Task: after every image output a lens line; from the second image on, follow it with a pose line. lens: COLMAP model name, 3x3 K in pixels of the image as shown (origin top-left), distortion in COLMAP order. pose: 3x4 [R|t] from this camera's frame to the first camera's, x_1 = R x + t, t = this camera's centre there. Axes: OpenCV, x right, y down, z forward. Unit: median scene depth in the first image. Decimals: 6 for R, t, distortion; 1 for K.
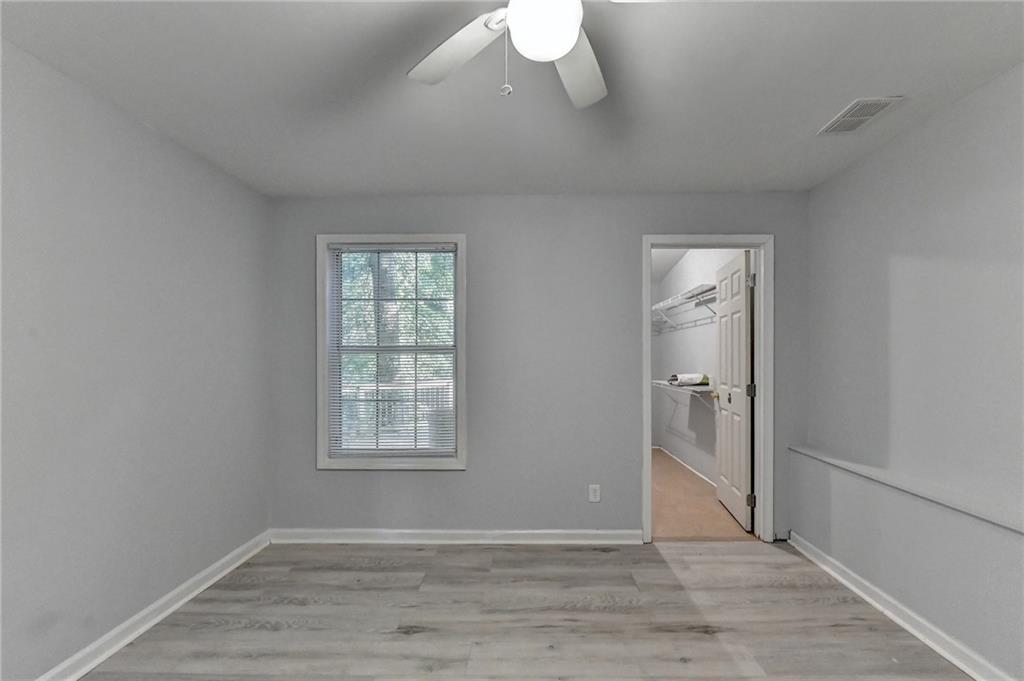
lens RADIAL K [[424.0, 0, 527.5], [0, 424.0, 360.1], [0, 0, 1]] dist [-0.007295, -0.001871]
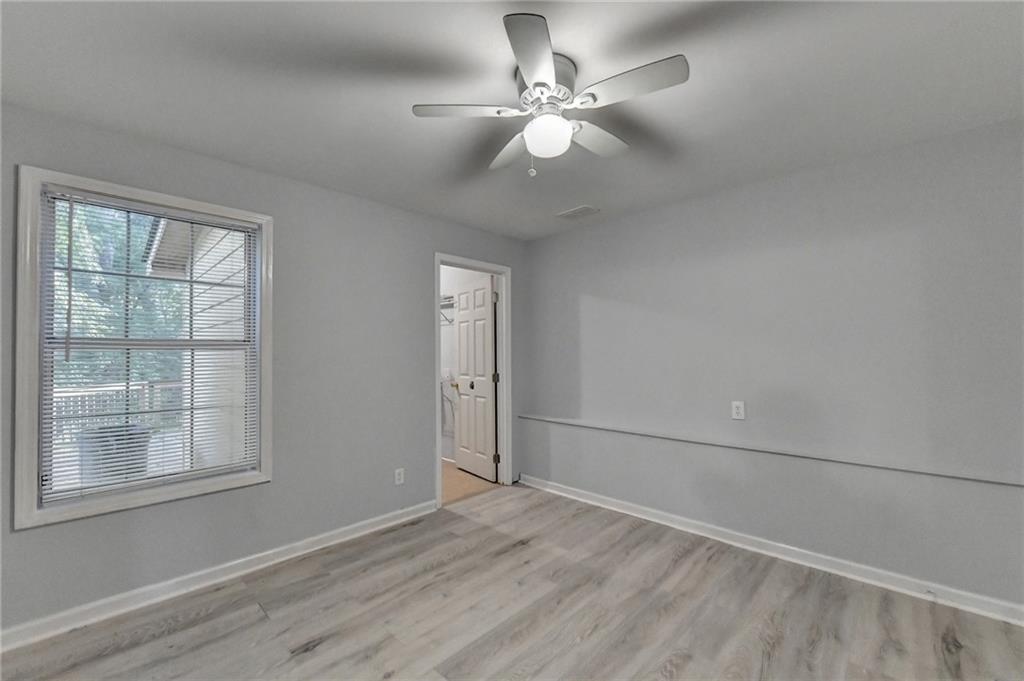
lens RADIAL K [[424.0, 0, 516.1], [0, 424.0, 345.4], [0, 0, 1]] dist [-0.007295, -0.001871]
pose [[0.681654, 0.012300, 0.731571, -0.493848], [0.009095, 0.999639, -0.025281, 0.002864], [-0.731618, 0.023886, 0.681296, 0.015899]]
